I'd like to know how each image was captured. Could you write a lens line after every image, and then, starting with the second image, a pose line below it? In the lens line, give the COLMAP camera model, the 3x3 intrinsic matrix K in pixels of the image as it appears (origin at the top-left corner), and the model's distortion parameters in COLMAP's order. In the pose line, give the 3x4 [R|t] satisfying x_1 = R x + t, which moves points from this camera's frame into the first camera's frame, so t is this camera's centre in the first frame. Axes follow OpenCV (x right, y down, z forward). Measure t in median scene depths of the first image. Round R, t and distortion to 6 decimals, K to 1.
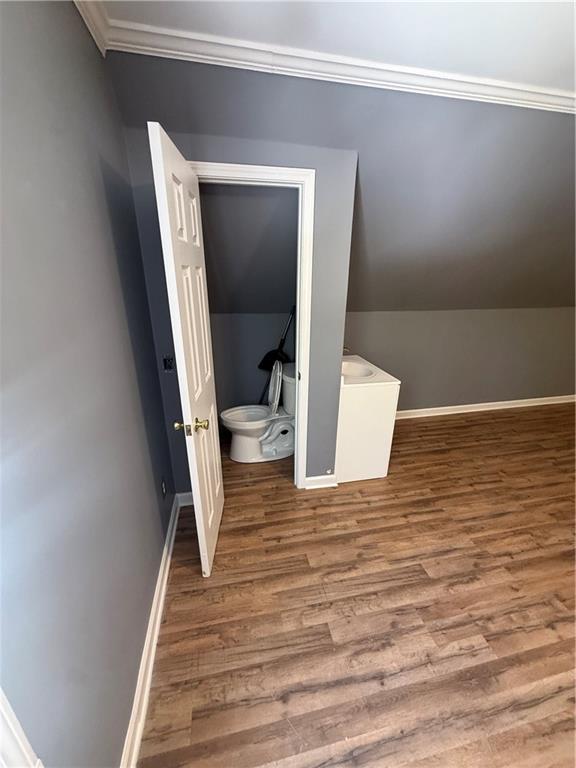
lens RADIAL K [[304.6, 0, 287.3], [0, 304.6, 380.0], [0, 0, 1]] dist [0.000741, -0.000652]
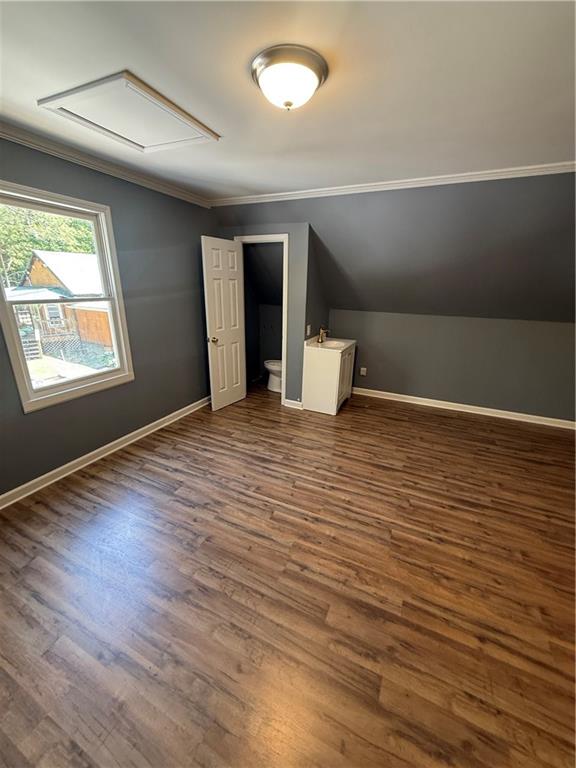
lens RADIAL K [[304.6, 0, 293.6], [0, 304.6, 382.0], [0, 0, 1]] dist [0.000741, -0.000652]
pose [[0.804726, 0.194681, -0.560817, 1.281185], [-0.213555, 0.976390, 0.032508, 0.191909], [0.553905, 0.093605, 0.827301, -0.521916]]
